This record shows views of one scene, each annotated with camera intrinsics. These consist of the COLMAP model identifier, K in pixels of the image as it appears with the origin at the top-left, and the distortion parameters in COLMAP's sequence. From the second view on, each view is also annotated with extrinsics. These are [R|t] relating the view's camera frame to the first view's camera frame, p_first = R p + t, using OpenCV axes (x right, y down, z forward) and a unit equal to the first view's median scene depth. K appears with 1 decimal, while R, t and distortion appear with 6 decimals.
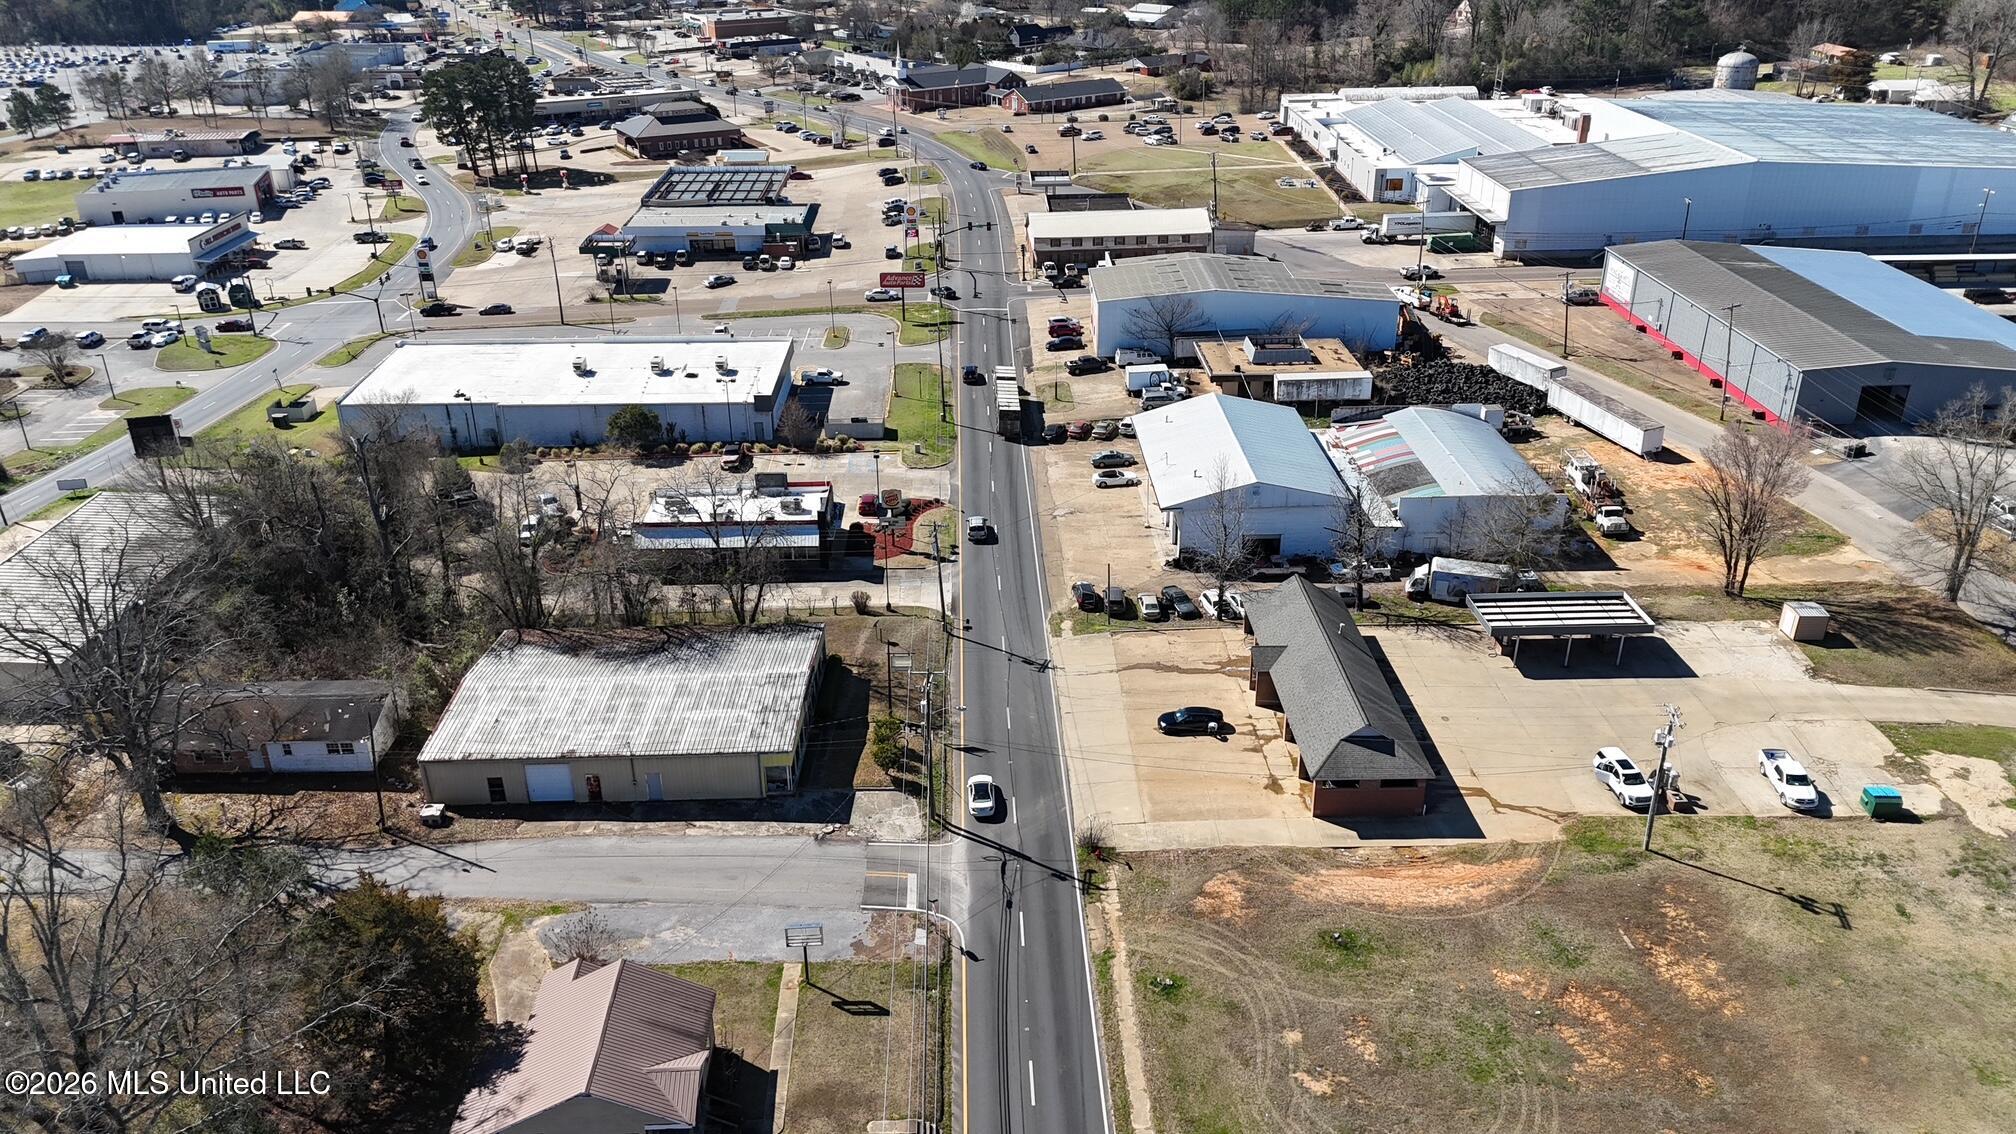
lens RADIAL K [[1482.9, 0, 1017.6], [0, 1482.9, 555.7], [0, 0, 1]] dist [0.082108, -0.088850]
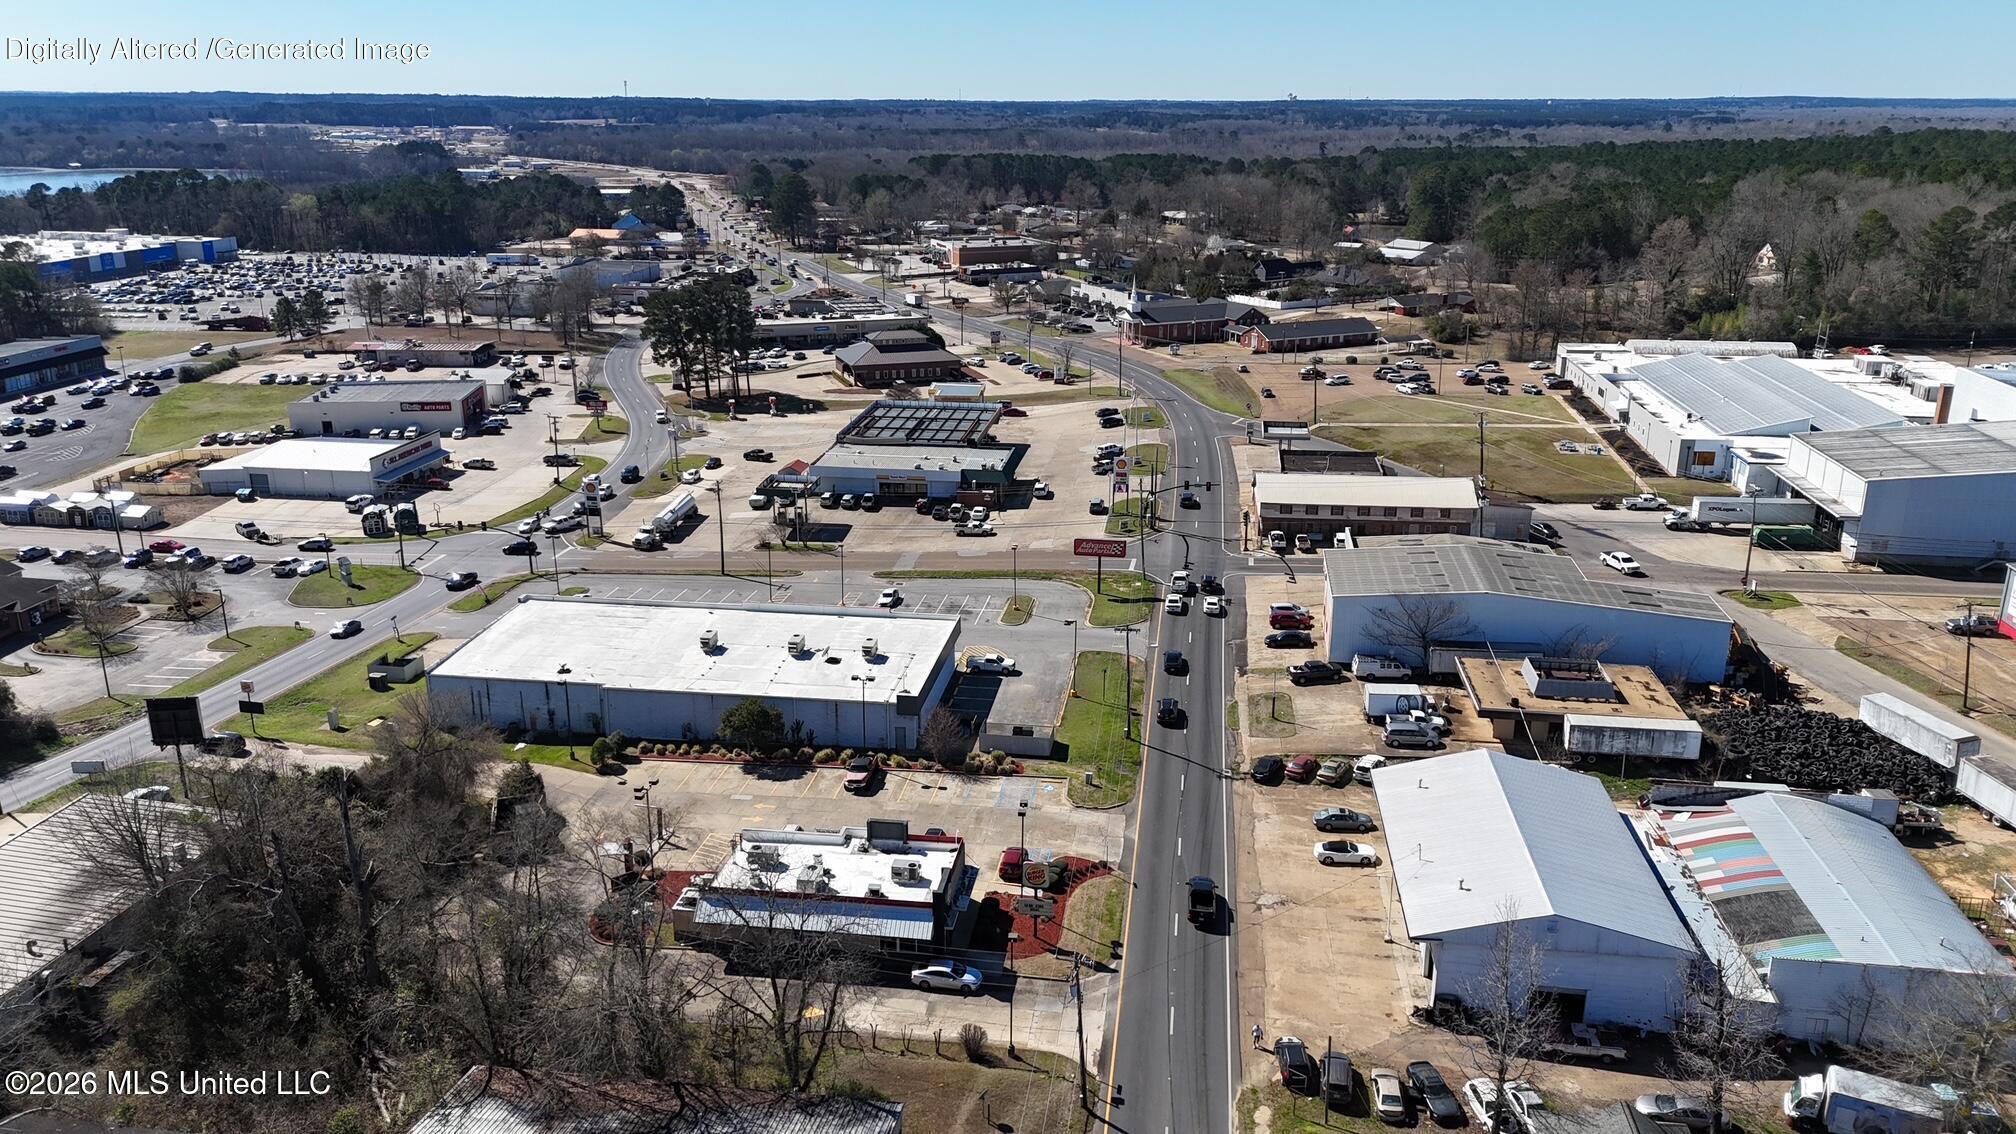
lens RADIAL K [[1482.9, 0, 1021.2], [0, 1482.9, 578.7], [0, 0, 1]] dist [0.082108, -0.088850]
pose [[0.986575, 0.060785, -0.151572, 0.007449], [-0.079144, 0.989832, -0.118188, -0.061594], [0.142847, 0.128597, 0.981355, 0.153686]]
